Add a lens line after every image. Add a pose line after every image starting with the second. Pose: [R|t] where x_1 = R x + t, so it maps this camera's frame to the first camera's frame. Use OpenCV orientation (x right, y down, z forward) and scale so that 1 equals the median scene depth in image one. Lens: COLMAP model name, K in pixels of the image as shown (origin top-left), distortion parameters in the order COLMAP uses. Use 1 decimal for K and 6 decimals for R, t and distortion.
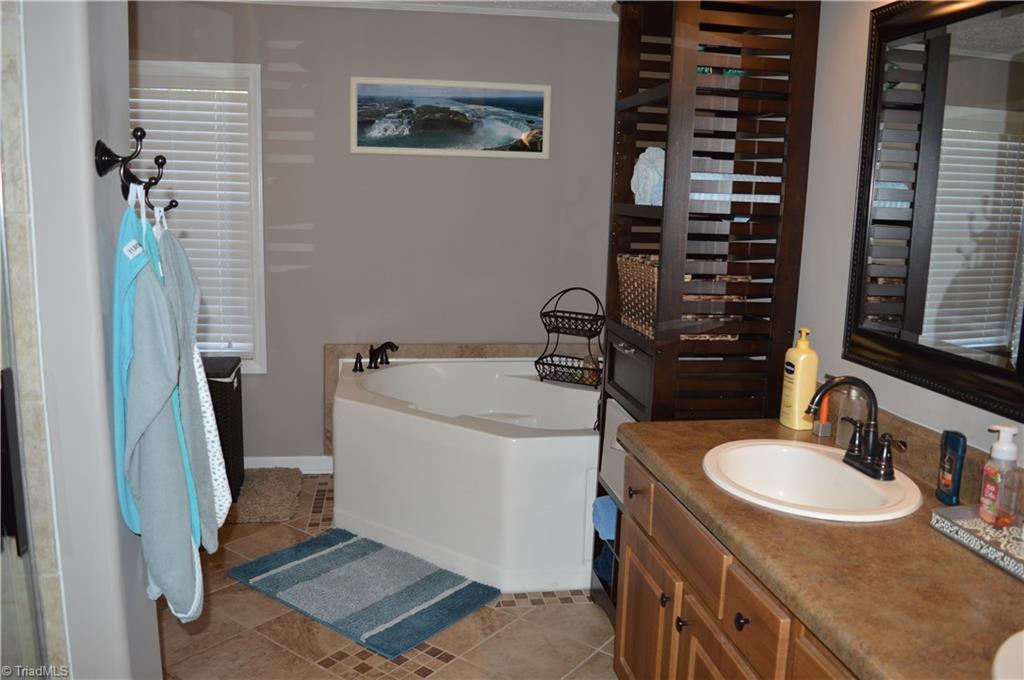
lens RADIAL K [[814.5, 0, 512.0], [0, 814.5, 340.0], [0, 0, 1]] dist [-0.091959, 0.012105]
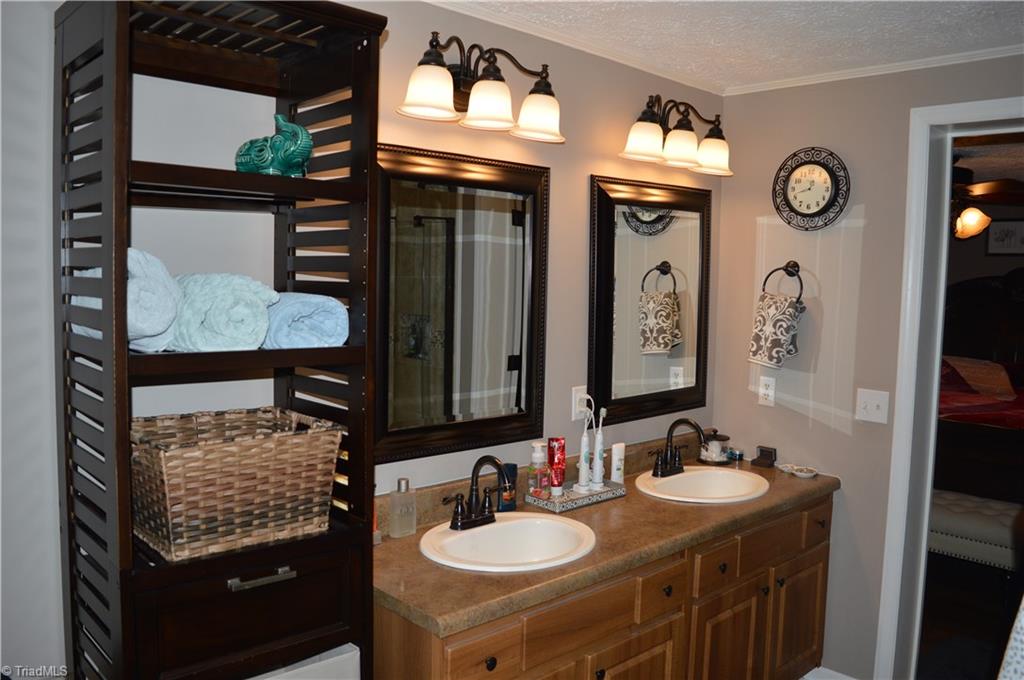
lens RADIAL K [[814.5, 0, 512.0], [0, 814.5, 340.0], [0, 0, 1]] dist [-0.091959, 0.012105]
pose [[-0.557586, -0.096803, 0.824456, -0.733373], [0.109523, 0.975917, 0.188657, -0.423639], [-0.822863, 0.195489, -0.533555, 1.868071]]
